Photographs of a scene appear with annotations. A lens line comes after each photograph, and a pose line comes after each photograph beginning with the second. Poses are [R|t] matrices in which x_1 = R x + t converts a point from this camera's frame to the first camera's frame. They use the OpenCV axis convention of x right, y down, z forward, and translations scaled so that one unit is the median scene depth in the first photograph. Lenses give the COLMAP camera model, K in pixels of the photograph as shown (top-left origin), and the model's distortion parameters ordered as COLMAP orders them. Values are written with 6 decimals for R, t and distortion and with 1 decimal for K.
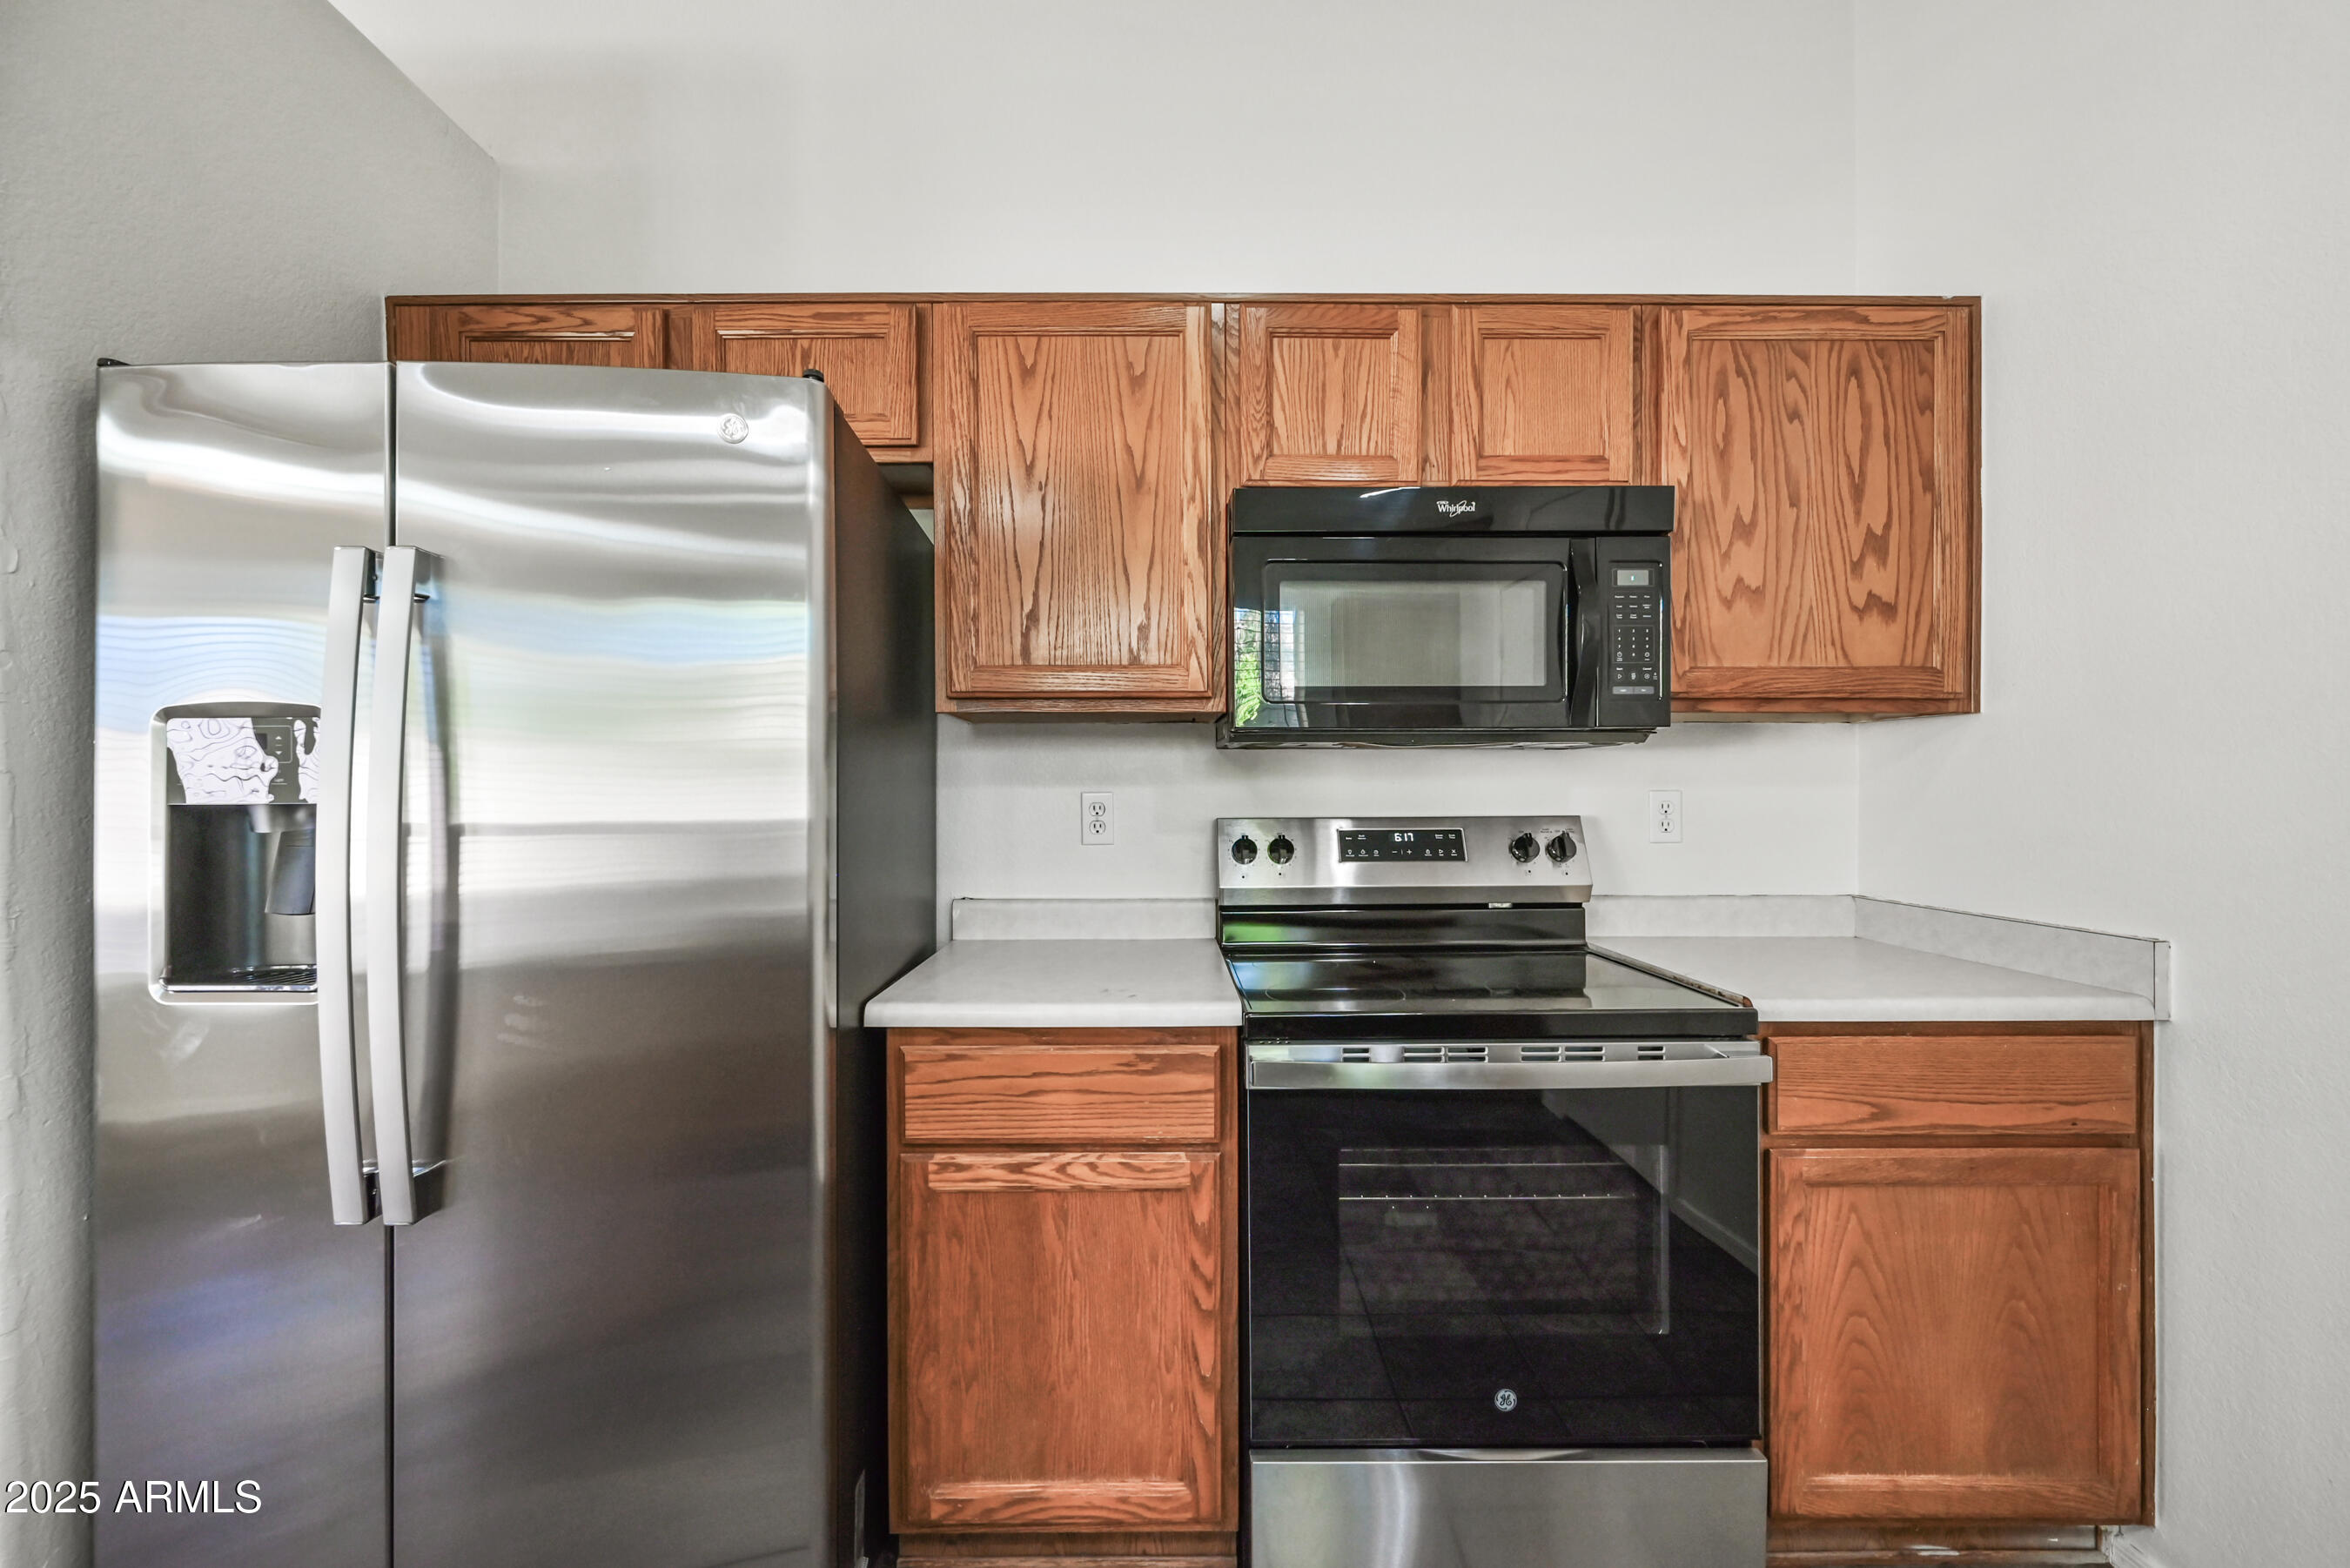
lens RADIAL K [[960.2, 0, 1174.8], [0, 960.2, 790.8], [0, 0, 1]] dist [-0.001445, -0.000075]
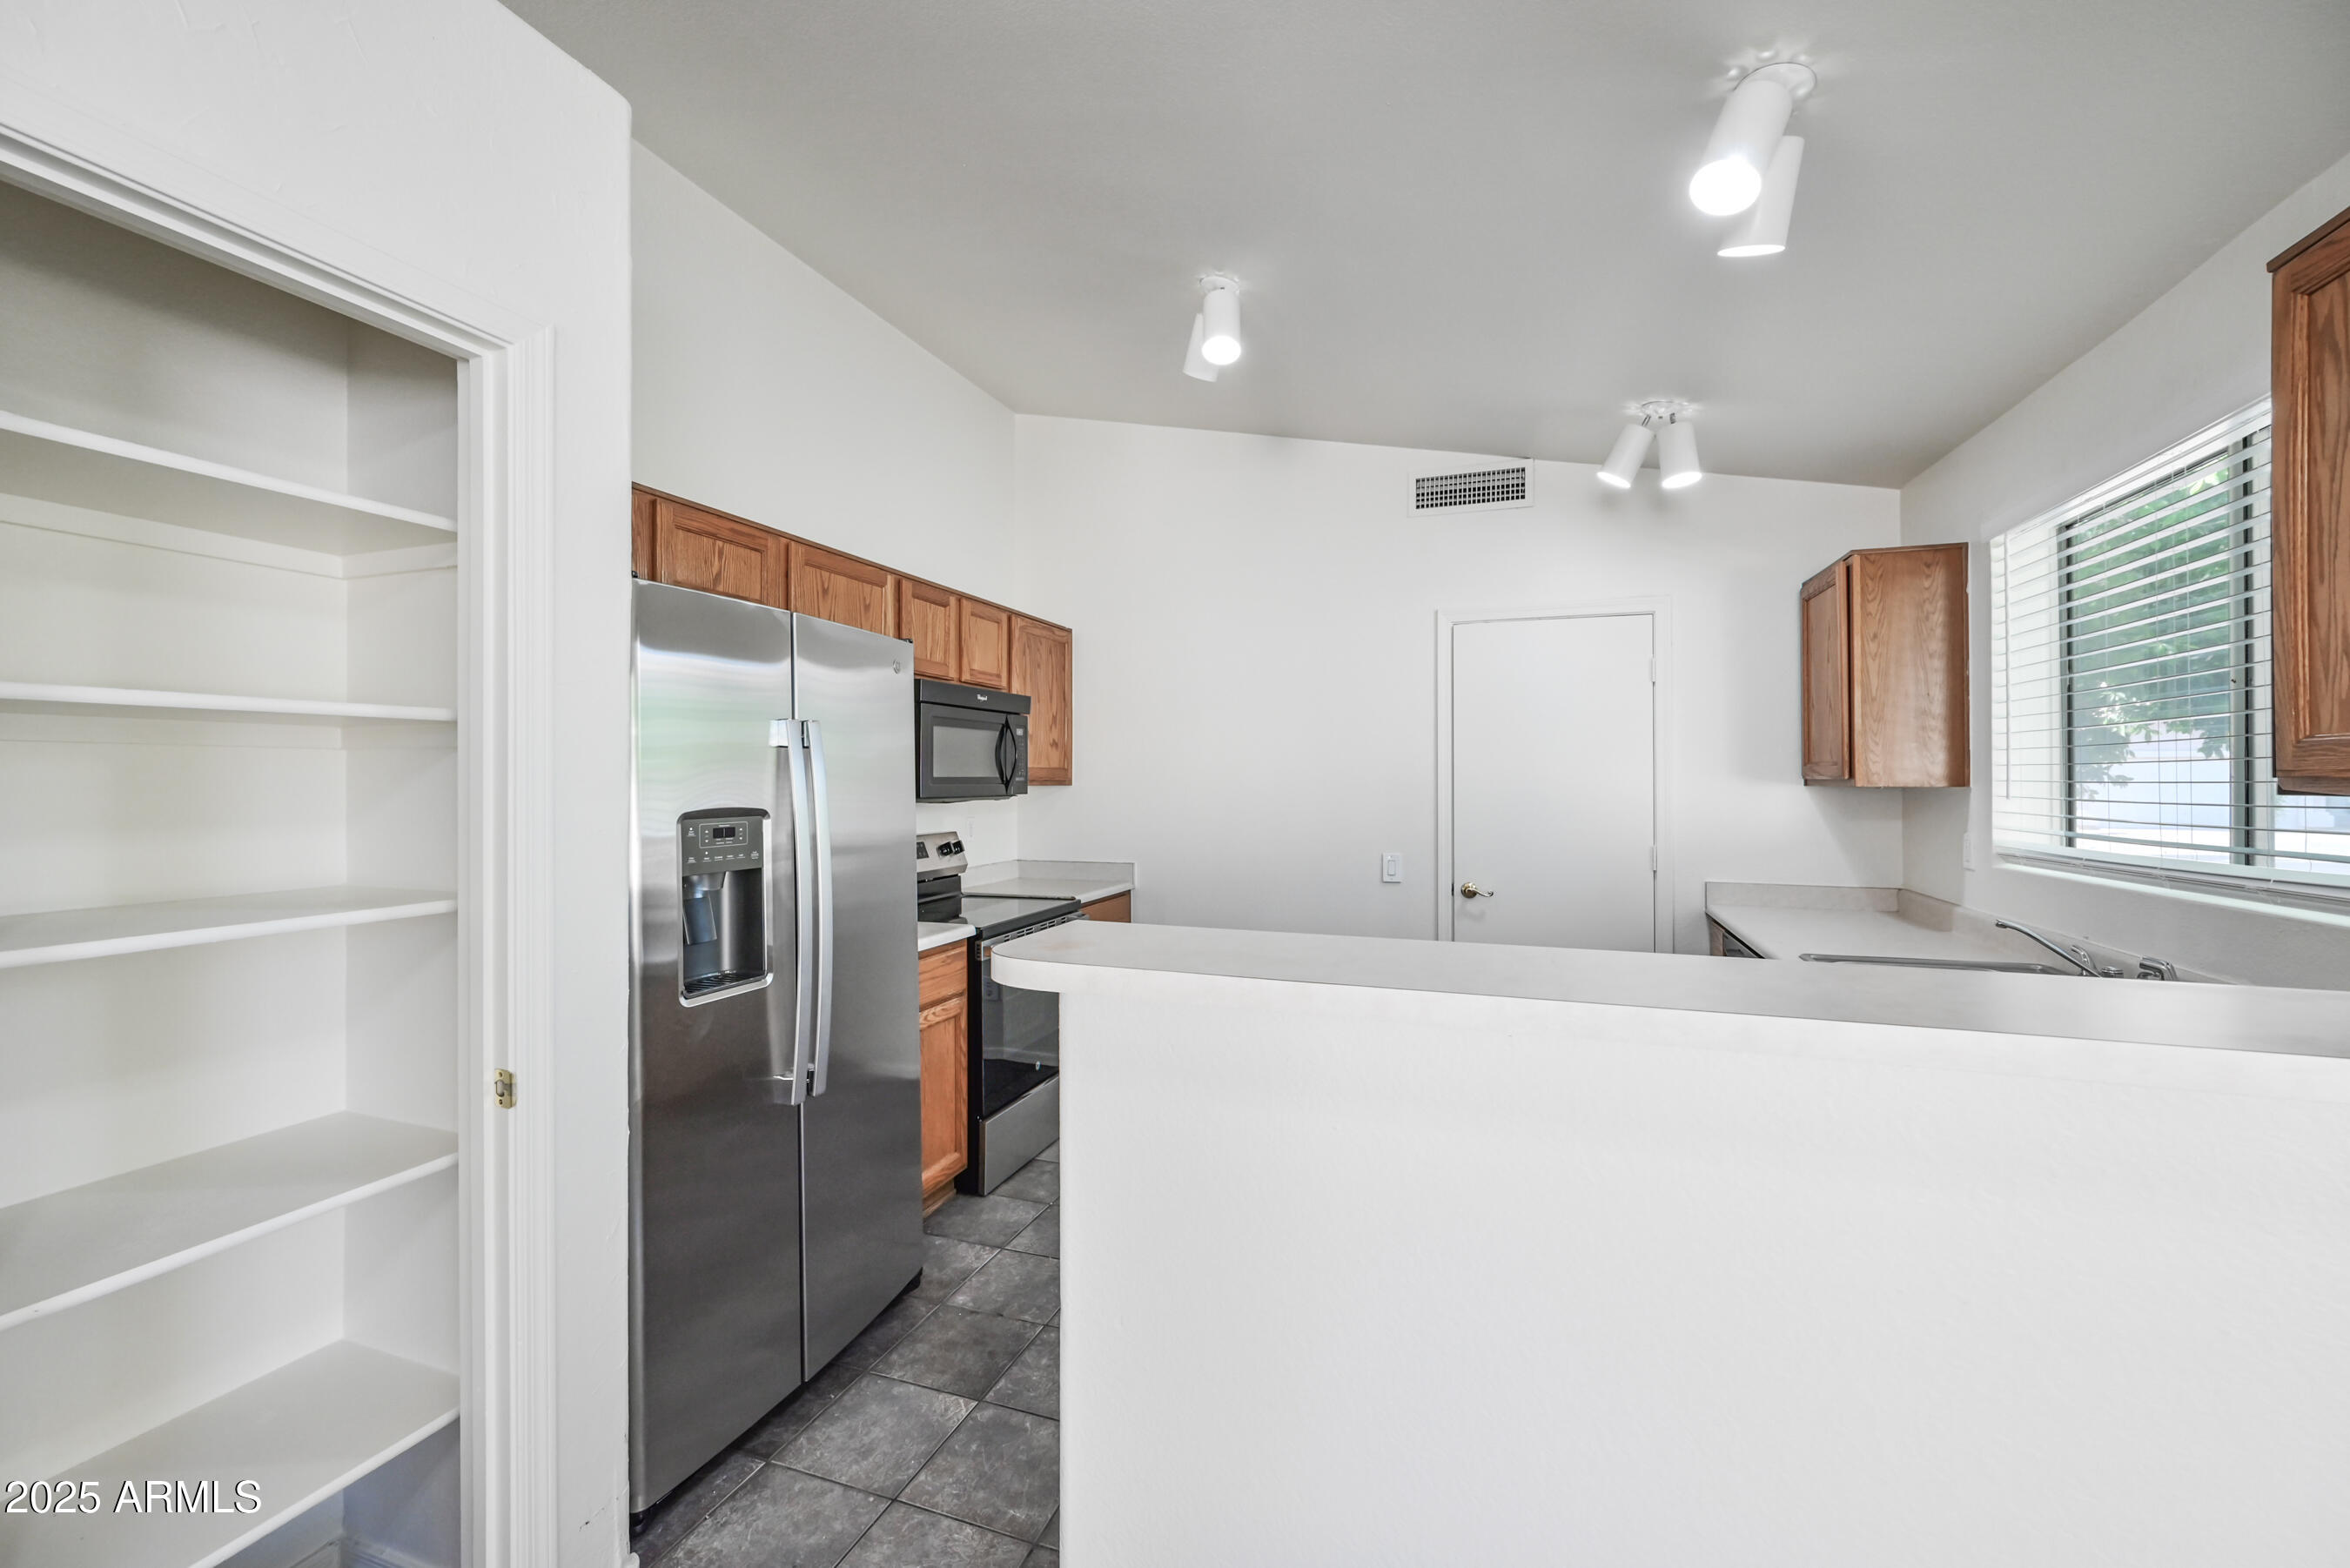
lens RADIAL K [[941.2, 0, 1171.8], [0, 941.2, 777.6], [0, 0, 1]] dist [-0.000546, -0.000041]
pose [[0.351218, 0.002373, 0.936291, -1.527879], [0.006006, 0.999971, -0.004787, -0.091225], [-0.936274, 0.007304, 0.351193, -0.173332]]
